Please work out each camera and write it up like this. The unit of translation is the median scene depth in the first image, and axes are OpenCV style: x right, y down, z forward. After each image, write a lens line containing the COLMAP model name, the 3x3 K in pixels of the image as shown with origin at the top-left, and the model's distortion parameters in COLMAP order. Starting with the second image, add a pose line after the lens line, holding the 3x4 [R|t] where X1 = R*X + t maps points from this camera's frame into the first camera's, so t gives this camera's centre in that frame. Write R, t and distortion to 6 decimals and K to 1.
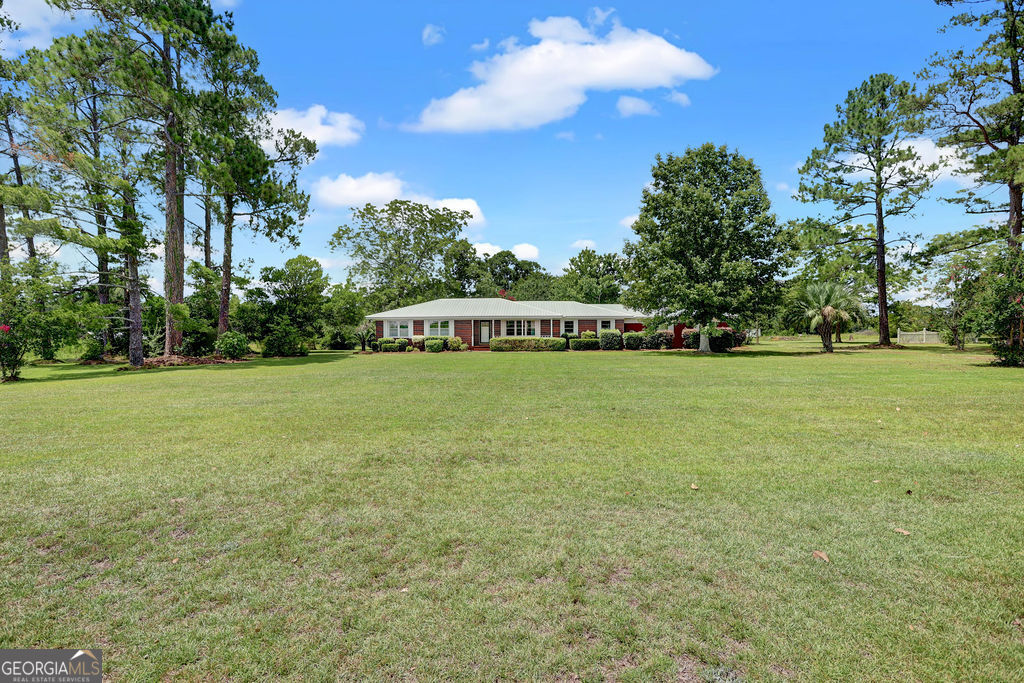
lens RADIAL K [[517.7, 0, 510.1], [0, 517.7, 340.0], [0, 0, 1]] dist [0.005490, 0.001868]
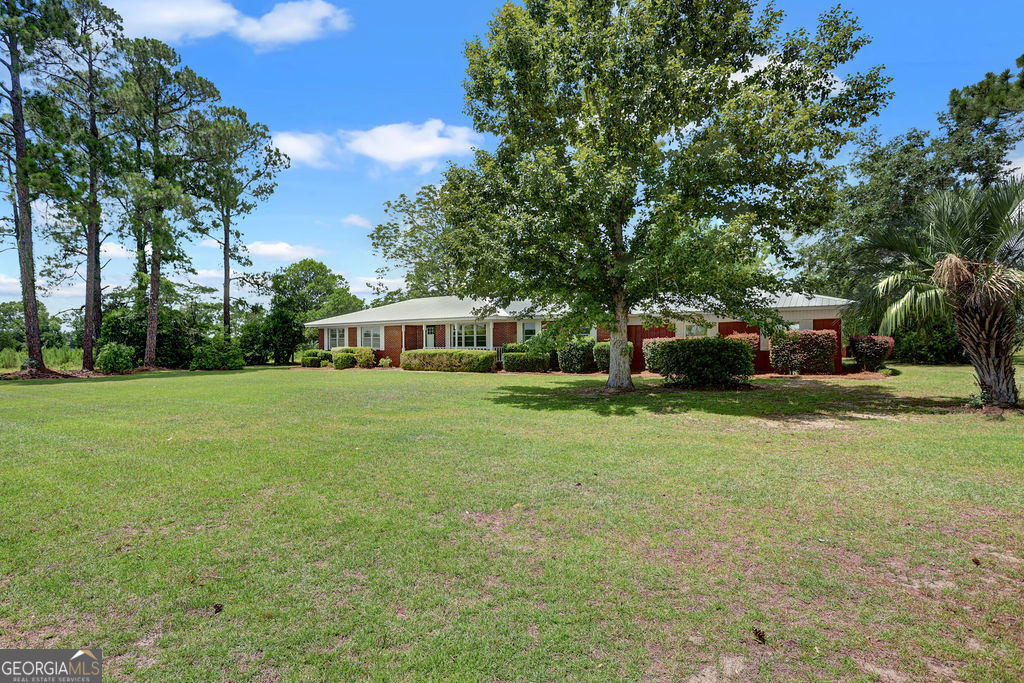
lens RADIAL K [[517.7, 0, 513.8], [0, 517.7, 339.1], [0, 0, 1]] dist [0.005490, 0.001868]
pose [[0.972394, -0.013809, -0.232937, 0.220637], [0.011784, 0.999880, -0.010082, -0.010427], [0.233048, 0.007059, 0.972440, 0.345302]]
